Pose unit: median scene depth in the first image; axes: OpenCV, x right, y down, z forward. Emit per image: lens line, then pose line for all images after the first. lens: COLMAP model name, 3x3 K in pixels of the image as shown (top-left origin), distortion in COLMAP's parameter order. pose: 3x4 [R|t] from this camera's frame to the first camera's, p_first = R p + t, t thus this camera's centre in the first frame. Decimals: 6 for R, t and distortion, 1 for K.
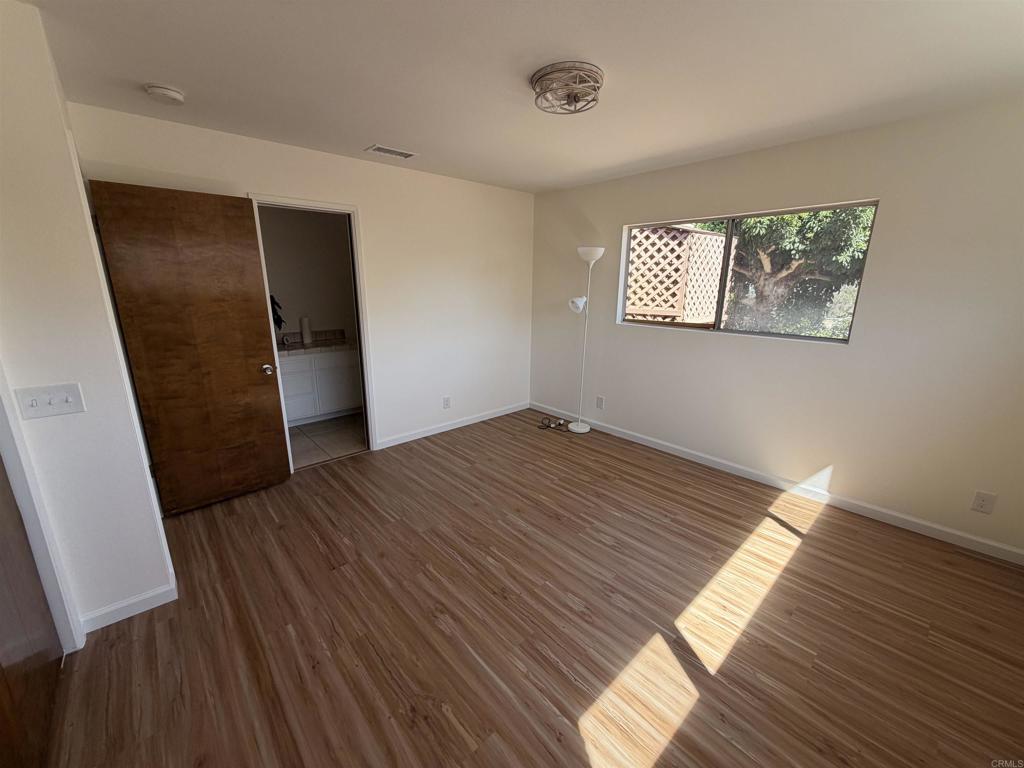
lens RADIAL K [[408.4, 0, 510.6], [0, 408.4, 385.2], [0, 0, 1]] dist [-0.000159, 0.000175]
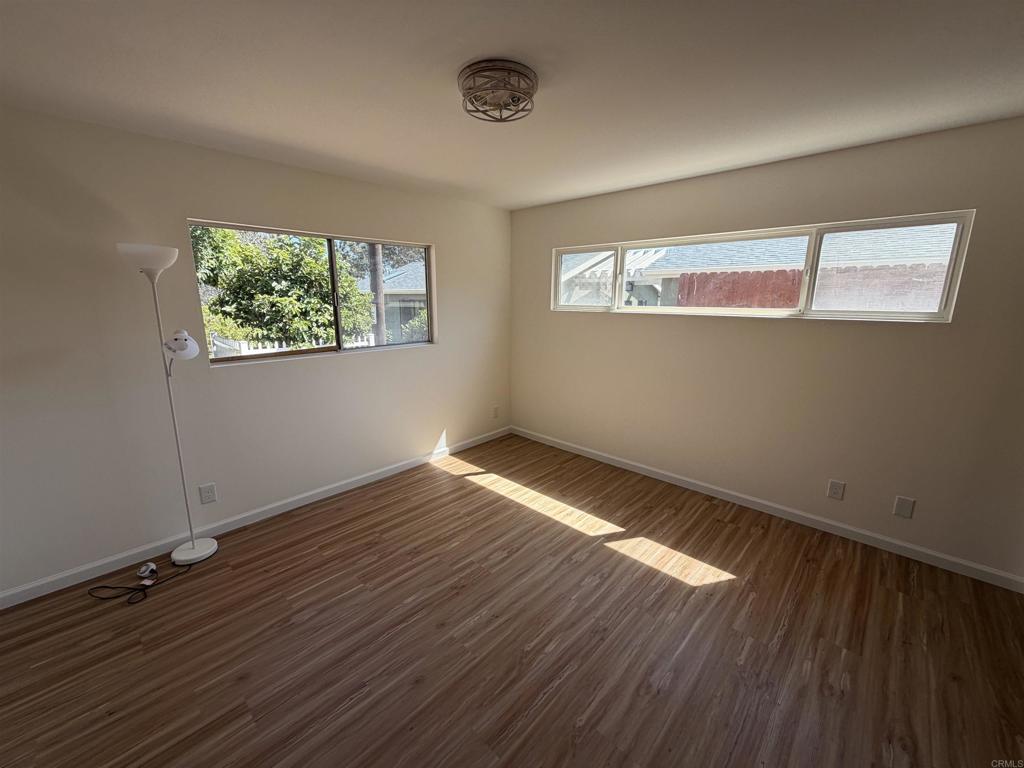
lens RADIAL K [[408.4, 0, 510.5], [0, 408.4, 381.9], [0, 0, 1]] dist [-0.000159, 0.000175]
pose [[-0.071899, -0.210901, 0.974860, -0.666411], [0.247351, 0.943087, 0.222270, -0.247071], [-0.966255, 0.257113, -0.015640, 0.882804]]
